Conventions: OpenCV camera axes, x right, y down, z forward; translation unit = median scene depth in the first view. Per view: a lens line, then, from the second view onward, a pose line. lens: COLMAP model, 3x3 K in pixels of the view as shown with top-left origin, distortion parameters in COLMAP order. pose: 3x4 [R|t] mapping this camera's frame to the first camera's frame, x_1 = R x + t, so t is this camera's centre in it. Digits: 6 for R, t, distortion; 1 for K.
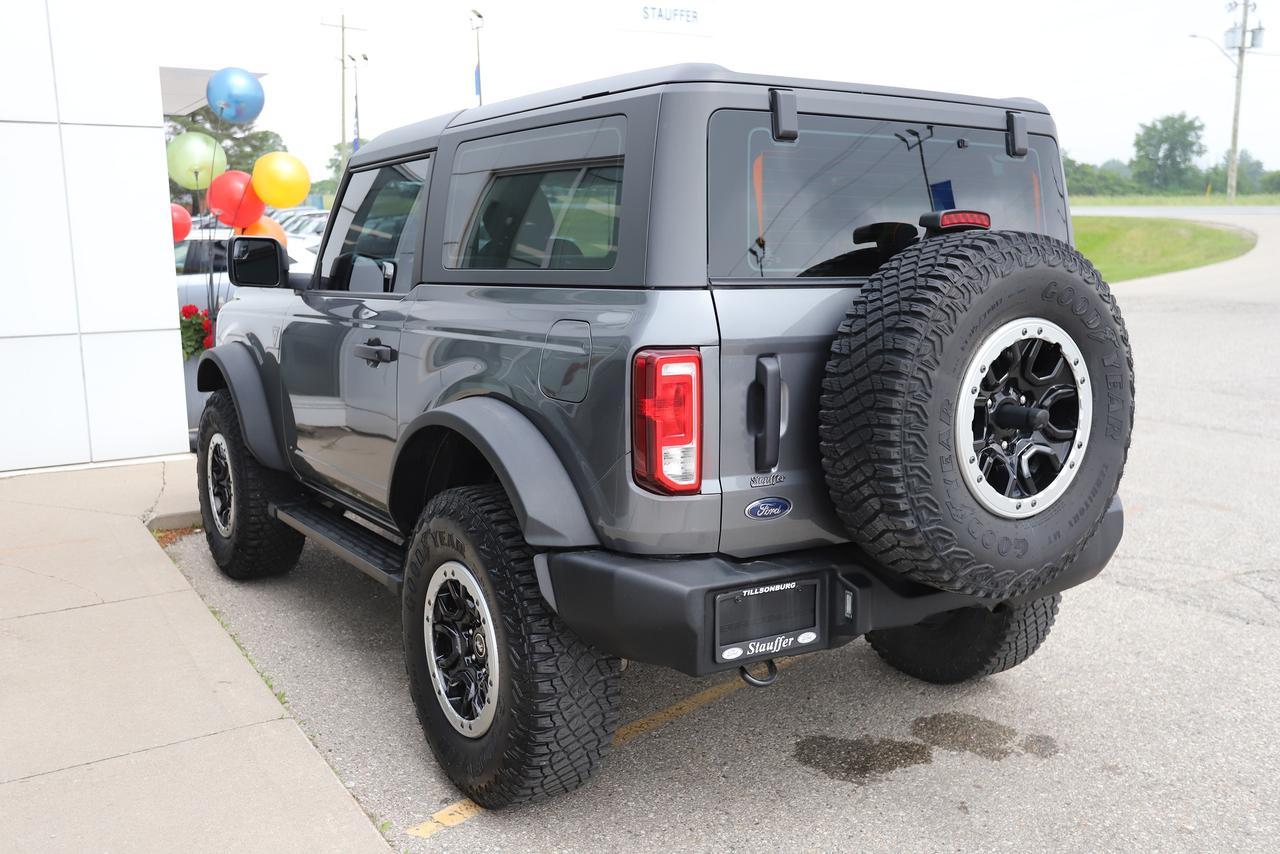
lens RADIAL K [[1190.7, 0, 718.9], [0, 1190.7, 439.5], [0, 0, 1]] dist [-0.001471, -0.009320]
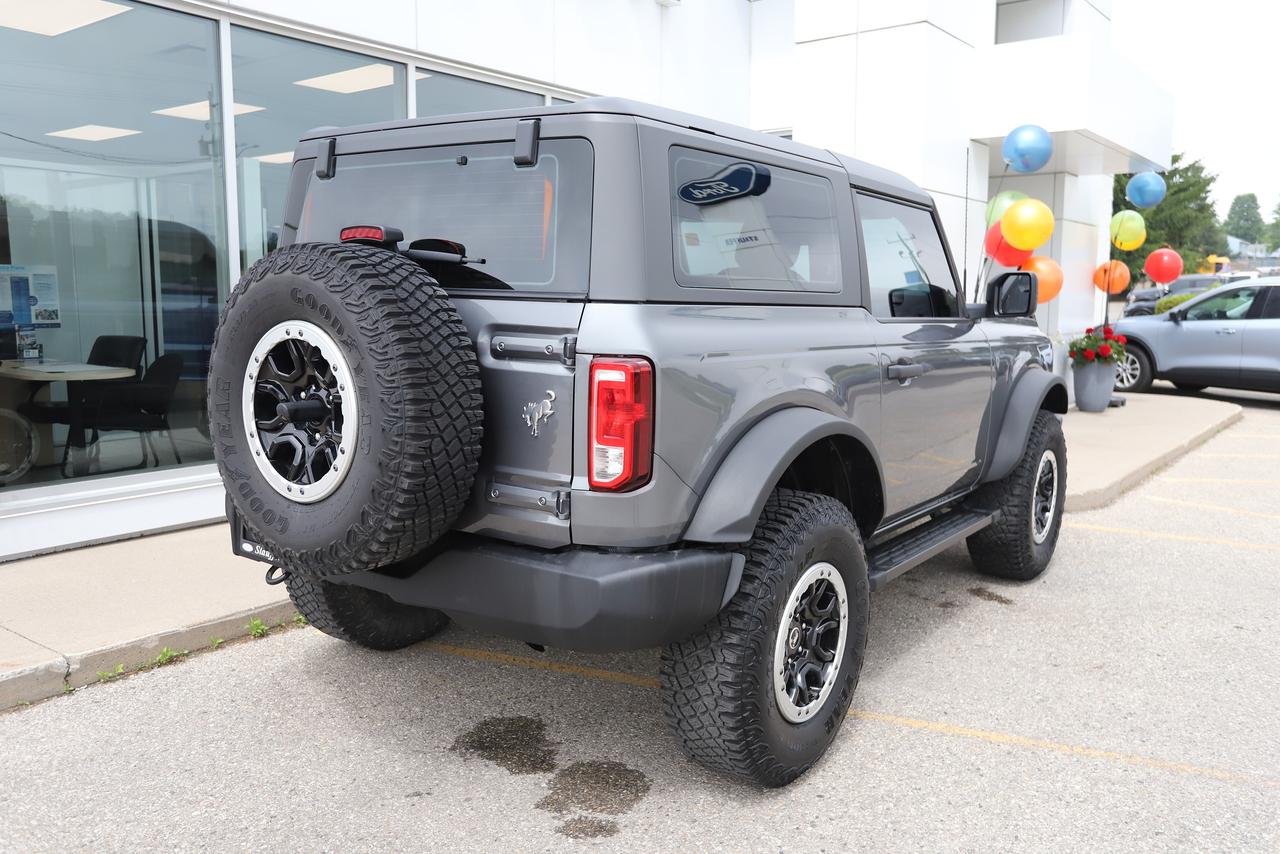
lens RADIAL K [[1073.8, 0, 640.0], [0, 1073.8, 451.7], [0, 0, 1]] dist [-0.006755, 0.000352]
pose [[0.312353, 0.152362, -0.937668, 1.297552], [-0.169472, 0.980158, 0.102812, -0.137799], [0.934727, 0.126795, 0.331976, 0.970598]]
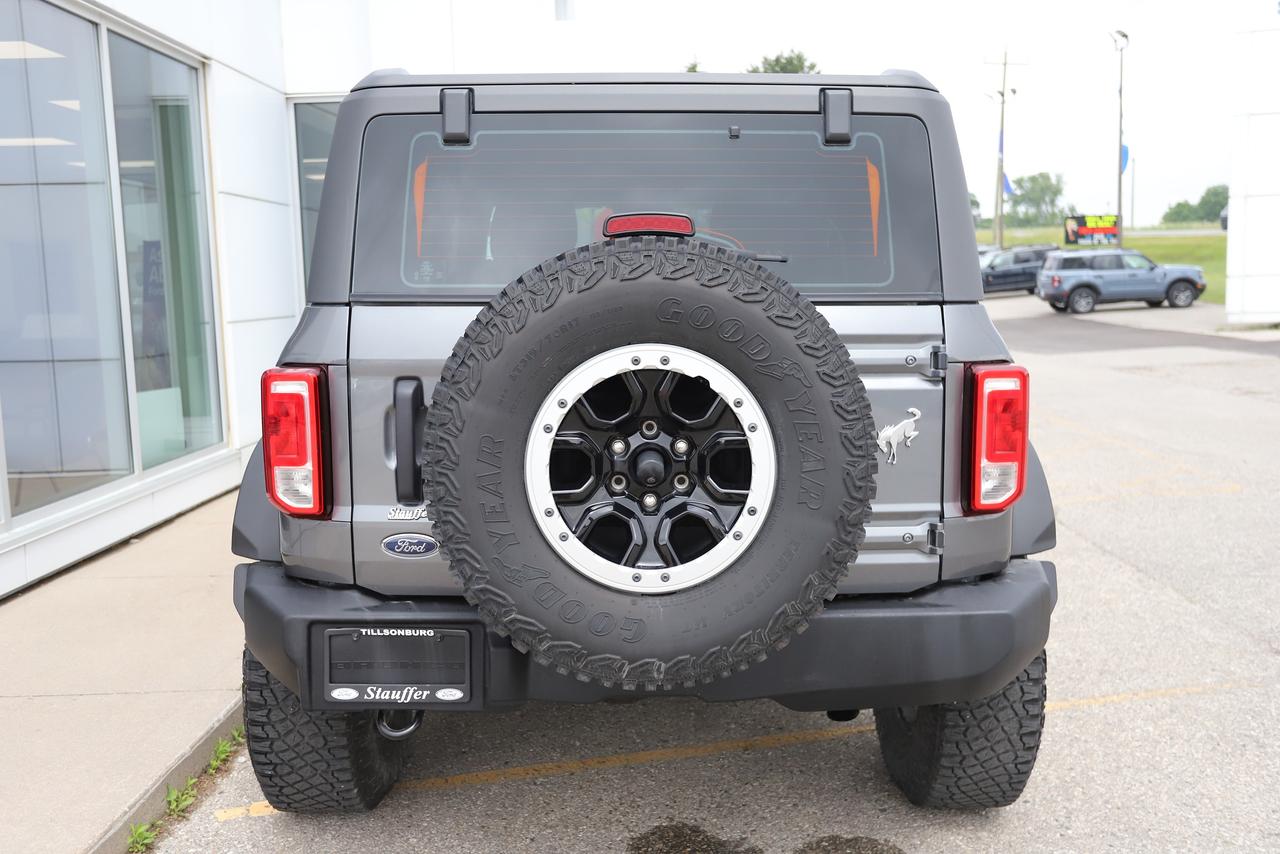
lens RADIAL K [[1190.7, 0, 718.9], [0, 1190.7, 439.5], [0, 0, 1]] dist [-0.001471, -0.009320]
pose [[0.839349, 0.064480, -0.539755, 0.726773], [-0.079972, 0.996783, -0.005283, -0.036976], [0.537678, 0.047599, 0.841806, 0.350319]]
